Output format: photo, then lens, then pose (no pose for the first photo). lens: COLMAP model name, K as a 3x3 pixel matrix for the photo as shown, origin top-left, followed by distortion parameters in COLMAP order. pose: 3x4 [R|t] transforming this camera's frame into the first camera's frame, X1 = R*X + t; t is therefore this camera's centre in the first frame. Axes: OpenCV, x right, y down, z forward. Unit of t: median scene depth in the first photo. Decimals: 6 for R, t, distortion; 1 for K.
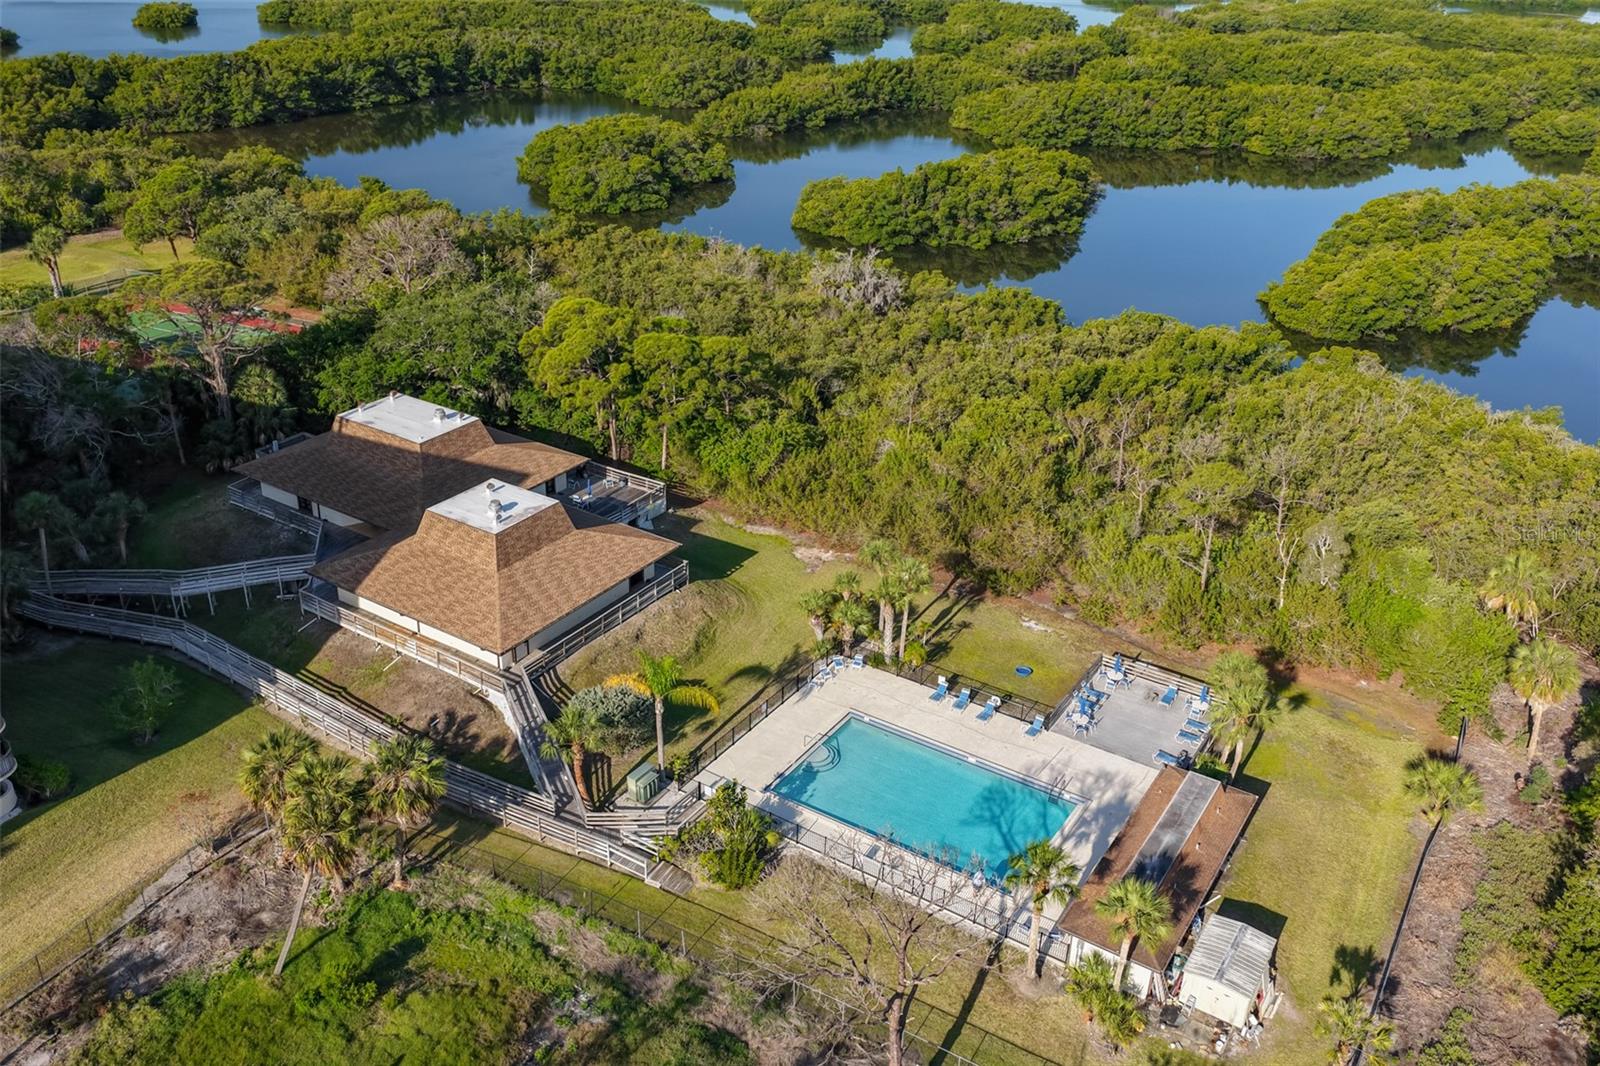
lens RADIAL K [[1325.6, 0, 804.4], [0, 1325.6, 533.2], [0, 0, 1]] dist [-0.018393, 0.047367]
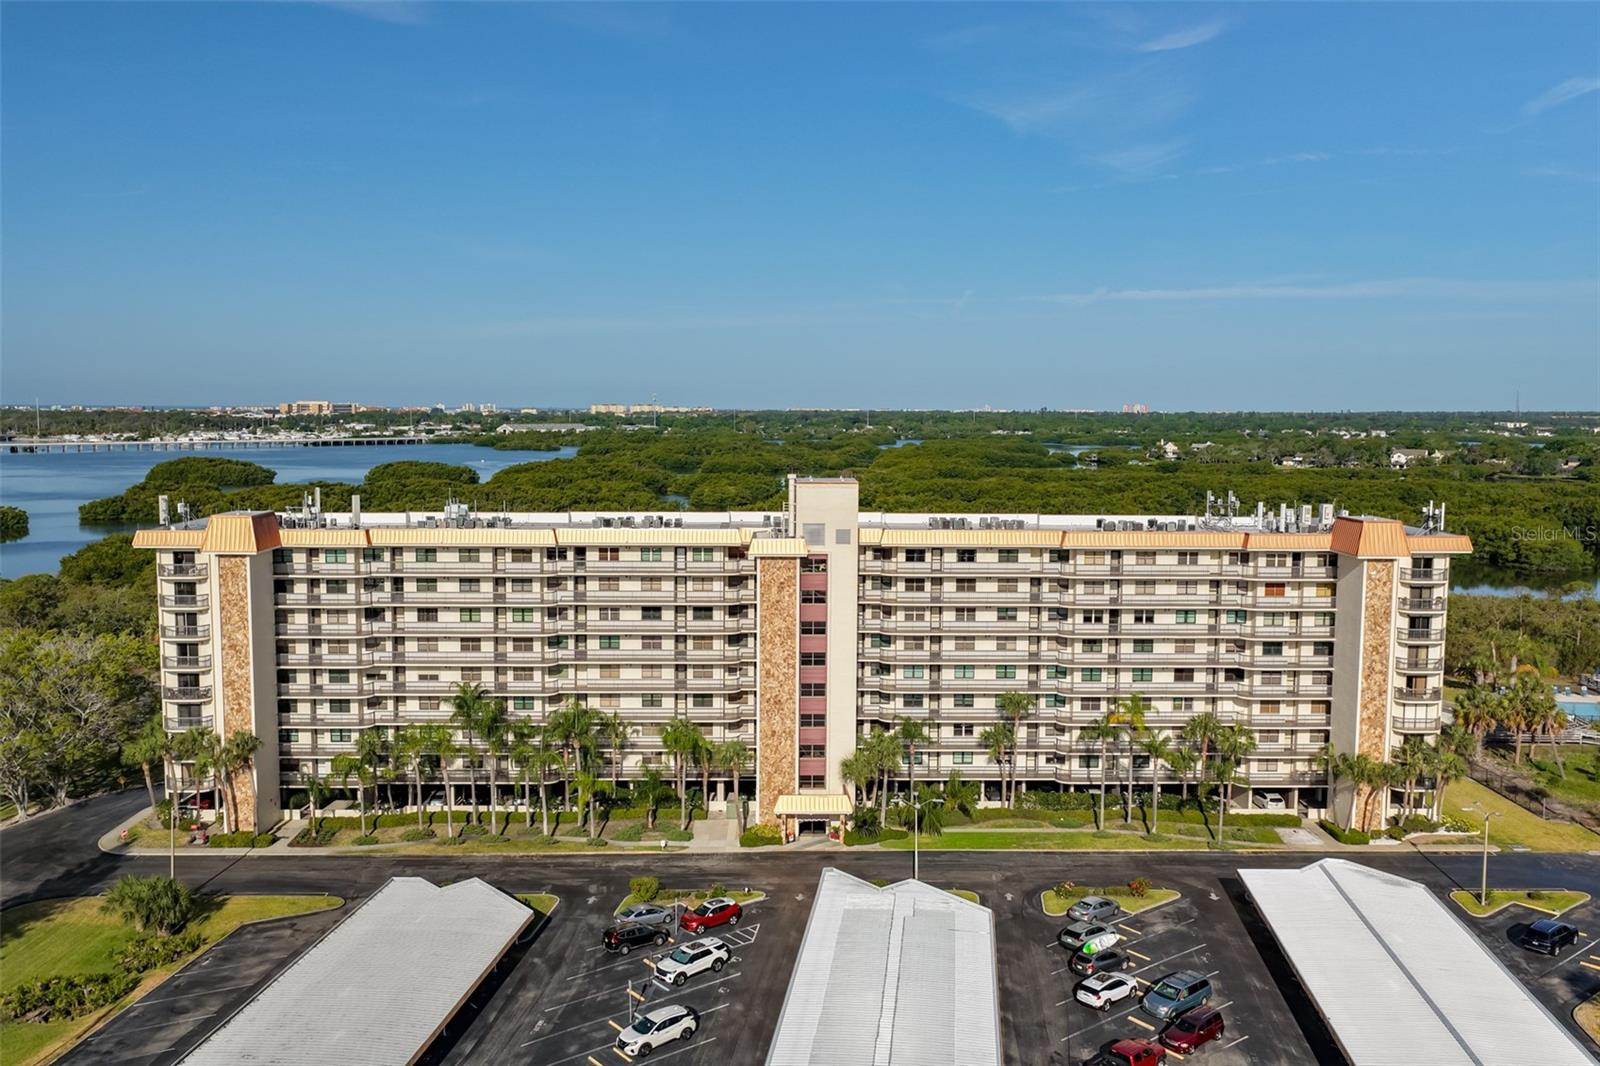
lens RADIAL K [[1325.6, 0, 804.4], [0, 1325.6, 533.2], [0, 0, 1]] dist [-0.018393, 0.047367]
pose [[0.897754, -0.066708, 0.435416, -0.850388], [0.217214, 0.926974, -0.305840, 0.127072], [-0.383217, 0.369147, 0.846685, -0.163193]]
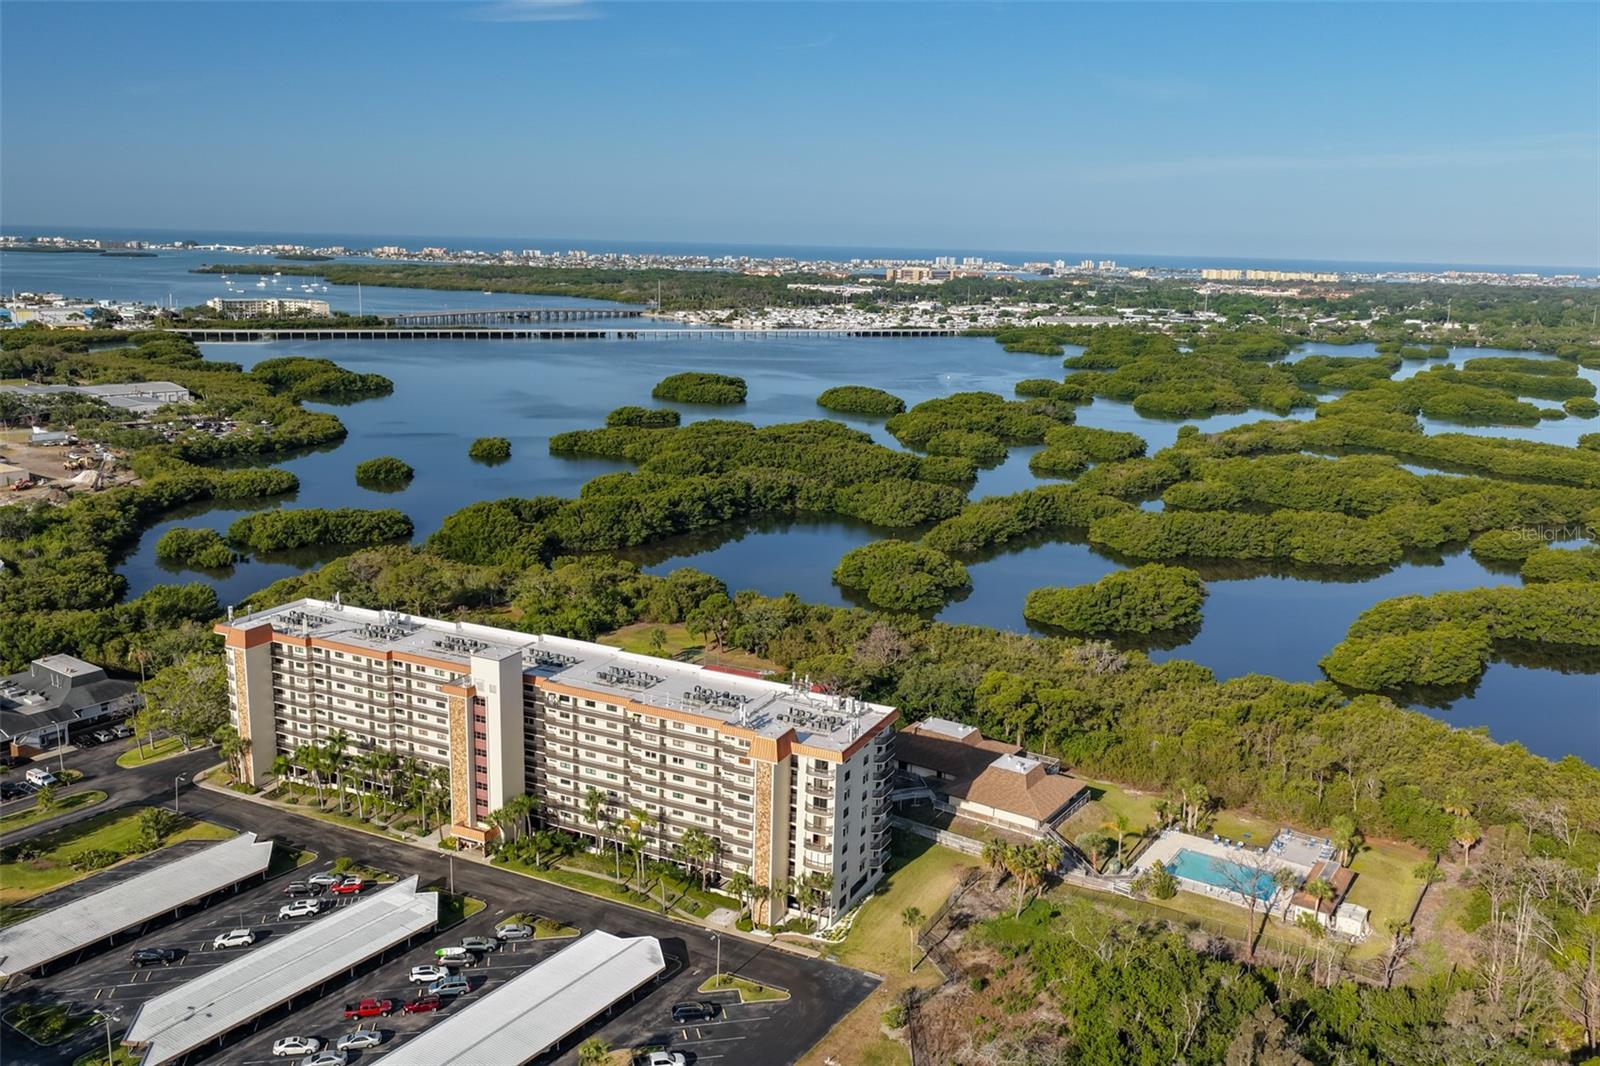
lens RADIAL K [[1325.6, 0, 804.4], [0, 1325.6, 533.2], [0, 0, 1]] dist [-0.018393, 0.047367]
pose [[0.999797, 0.000042, -0.020171, -0.288451], [-0.005038, 0.968825, -0.247693, 0.085754], [0.019532, 0.247745, 0.968628, -0.715511]]
